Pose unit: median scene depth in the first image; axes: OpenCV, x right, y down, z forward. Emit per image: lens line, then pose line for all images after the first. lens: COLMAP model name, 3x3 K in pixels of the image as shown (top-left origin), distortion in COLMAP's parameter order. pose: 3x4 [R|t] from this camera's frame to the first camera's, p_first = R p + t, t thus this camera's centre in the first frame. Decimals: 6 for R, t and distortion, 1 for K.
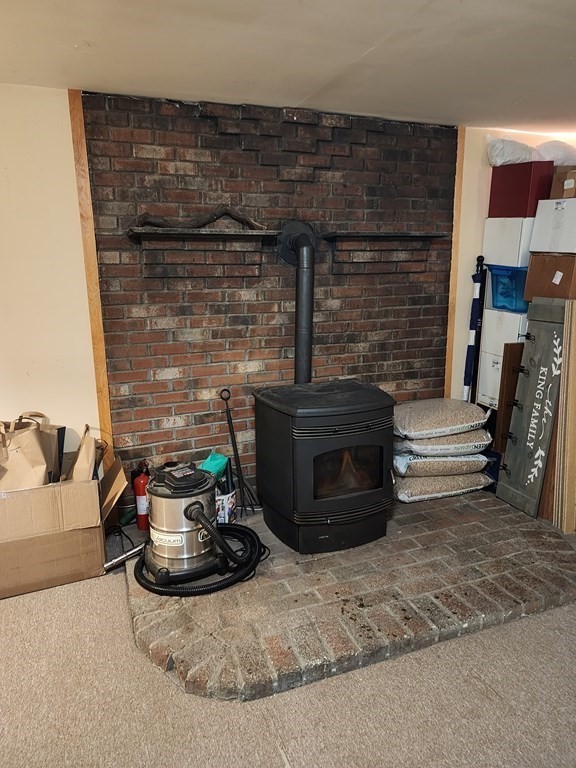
lens RADIAL K [[524.6, 0, 288.7], [0, 524.6, 381.4], [0, 0, 1]] dist [0.042957, -0.004325]
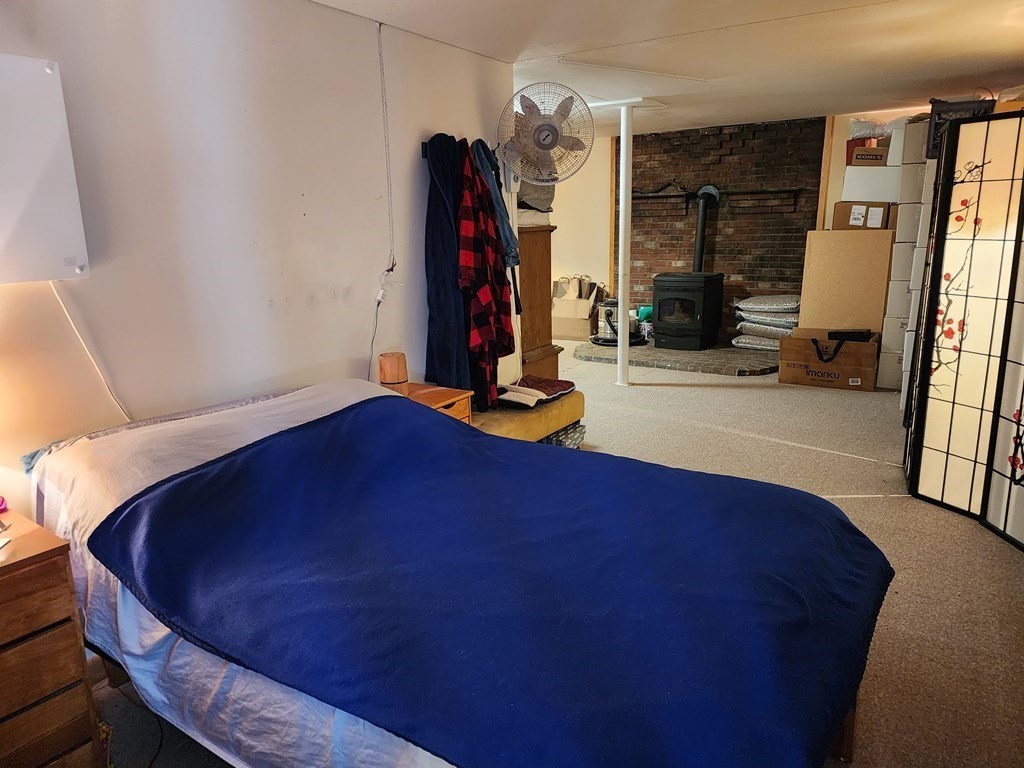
lens RADIAL K [[699.5, 0, 512.4], [0, 699.5, 383.3], [0, 0, 1]] dist [0.042957, -0.004325]
pose [[0.602894, 0.187093, -0.775574, 1.627557], [-0.151216, 0.981291, 0.119170, 0.186492], [0.783360, 0.045433, 0.619906, -1.031667]]
